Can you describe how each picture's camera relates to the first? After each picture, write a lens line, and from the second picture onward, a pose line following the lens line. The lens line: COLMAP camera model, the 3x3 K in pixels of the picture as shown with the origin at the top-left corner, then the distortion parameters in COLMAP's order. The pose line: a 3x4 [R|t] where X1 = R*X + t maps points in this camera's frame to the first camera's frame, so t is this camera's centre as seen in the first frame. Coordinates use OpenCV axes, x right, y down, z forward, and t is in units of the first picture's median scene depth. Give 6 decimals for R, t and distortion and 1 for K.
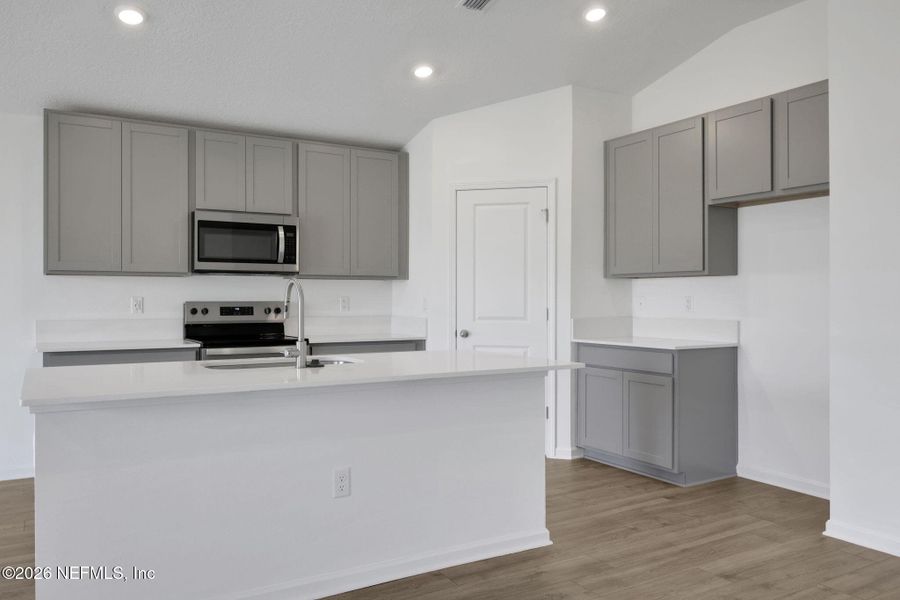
lens RADIAL K [[701.7, 0, 450.0], [0, 701.7, 300.0], [0, 0, 1]] dist [-0.000055, 0.000858]
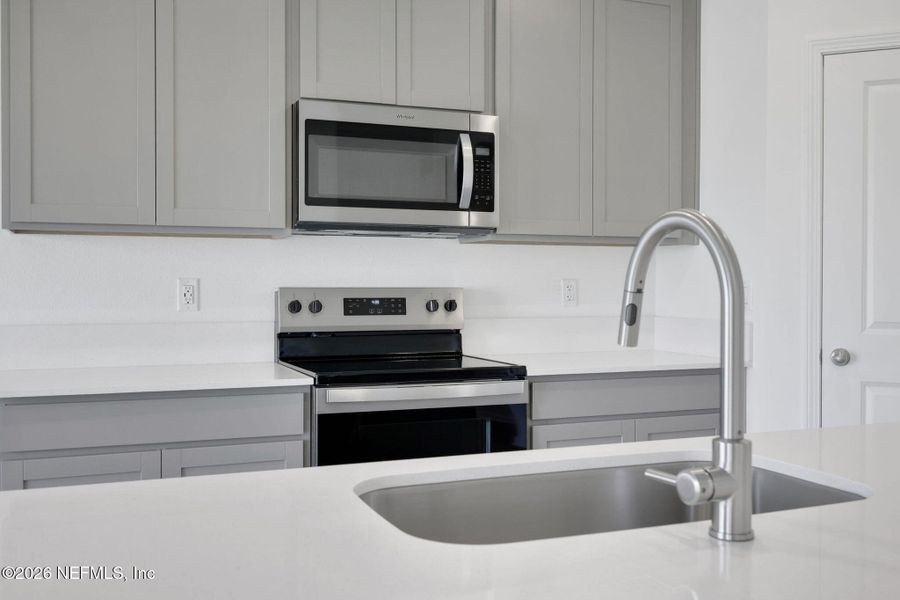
lens RADIAL K [[863.4, 0, 423.3], [0, 863.4, 297.3], [0, 0, 1]] dist [0.002396, 0.002747]
pose [[0.984525, 0.005064, -0.175169, -0.163132], [-0.002511, 0.999887, 0.014795, -0.000196], [0.175225, -0.014126, 0.984427, 0.399218]]
